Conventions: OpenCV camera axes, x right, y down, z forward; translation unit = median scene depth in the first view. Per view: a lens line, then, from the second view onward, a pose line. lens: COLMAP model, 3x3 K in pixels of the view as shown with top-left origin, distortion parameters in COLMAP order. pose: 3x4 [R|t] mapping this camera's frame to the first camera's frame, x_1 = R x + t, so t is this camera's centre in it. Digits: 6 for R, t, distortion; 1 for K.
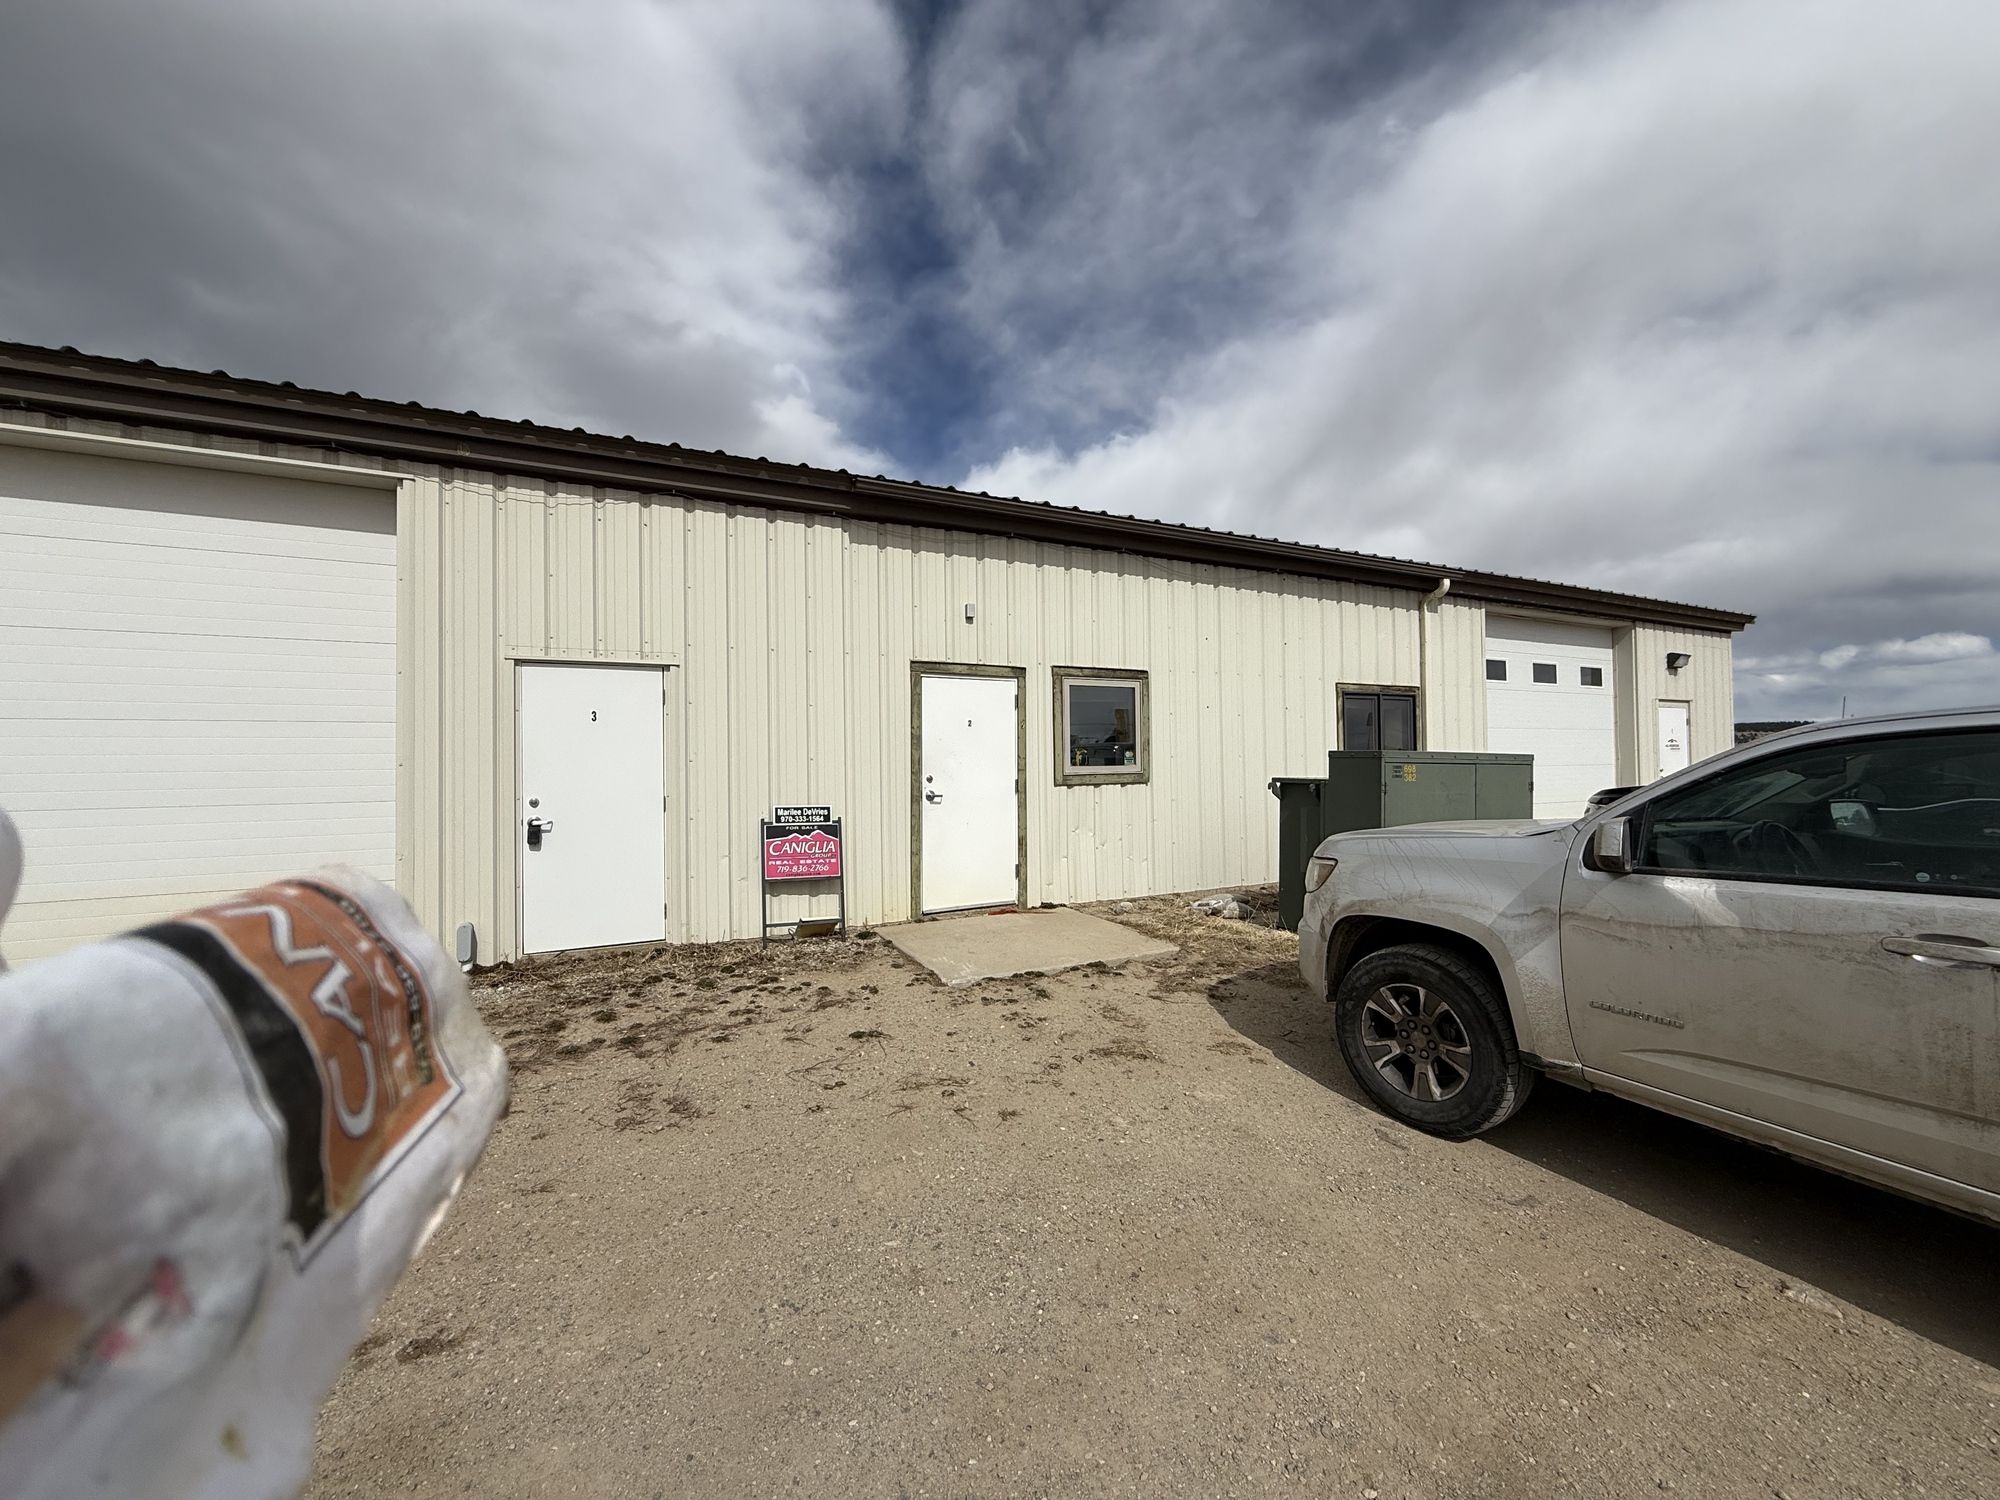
lens RADIAL K [[794.2, 0, 979.2], [0, 794.2, 735.9], [0, 0, 1]] dist [0.001736, -0.000175]
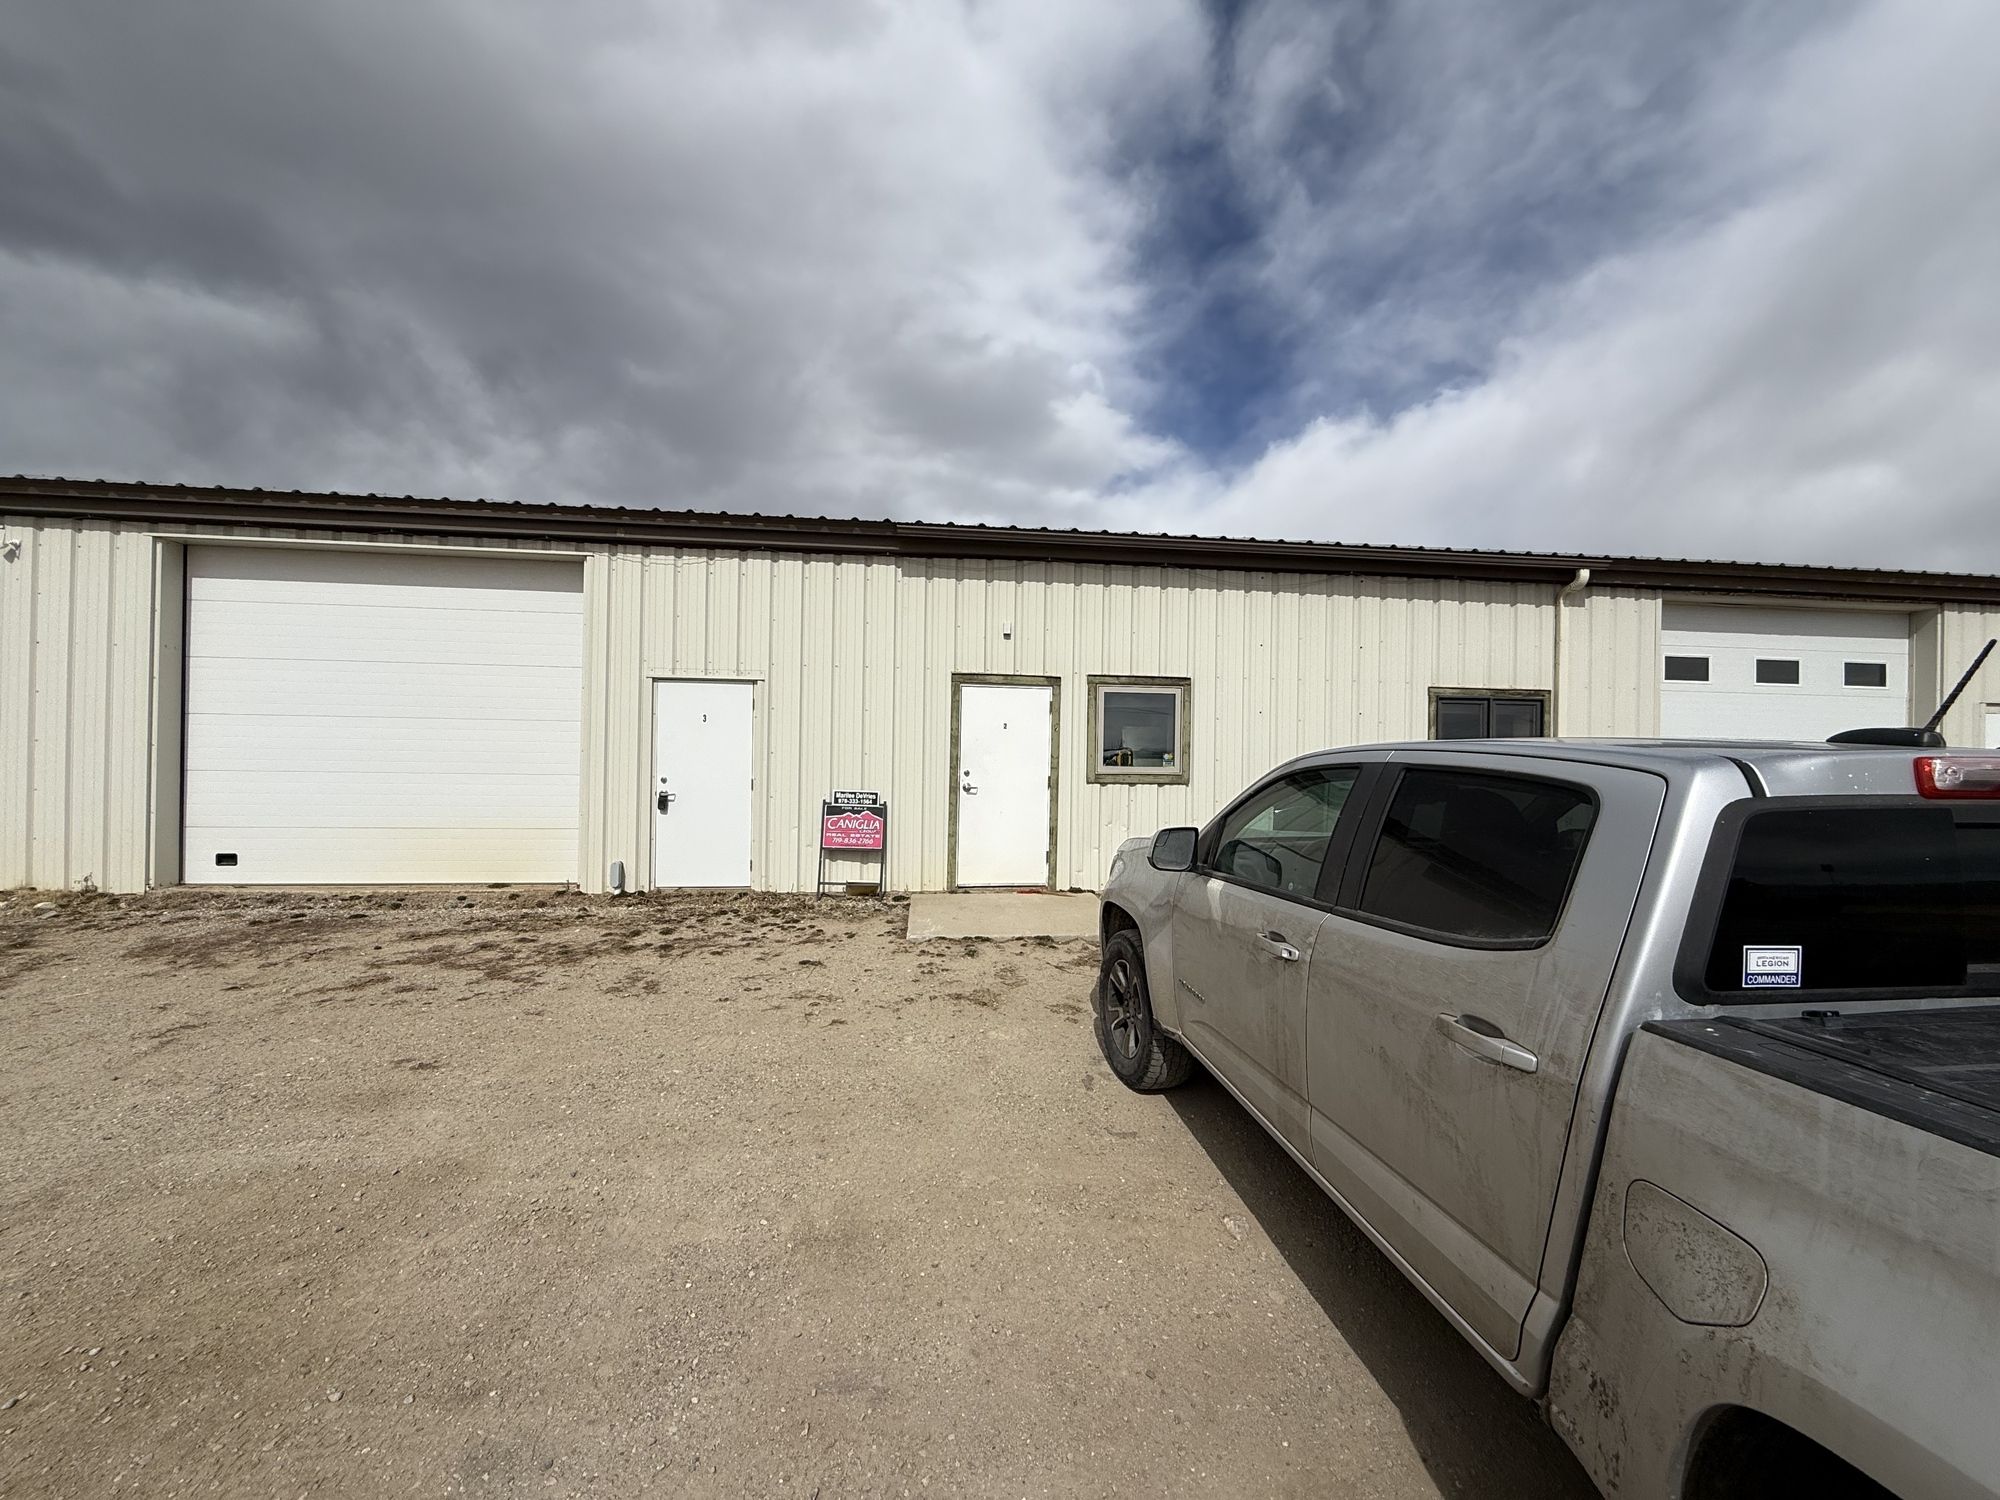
lens RADIAL K [[794.2, 0, 986.1], [0, 794.2, 723.6], [0, 0, 1]] dist [0.001736, -0.000175]
pose [[0.938671, 0.014359, -0.344515, 0.371983], [-0.015910, 0.999872, -0.001675, -0.017413], [0.344447, 0.007054, 0.938779, -0.095314]]
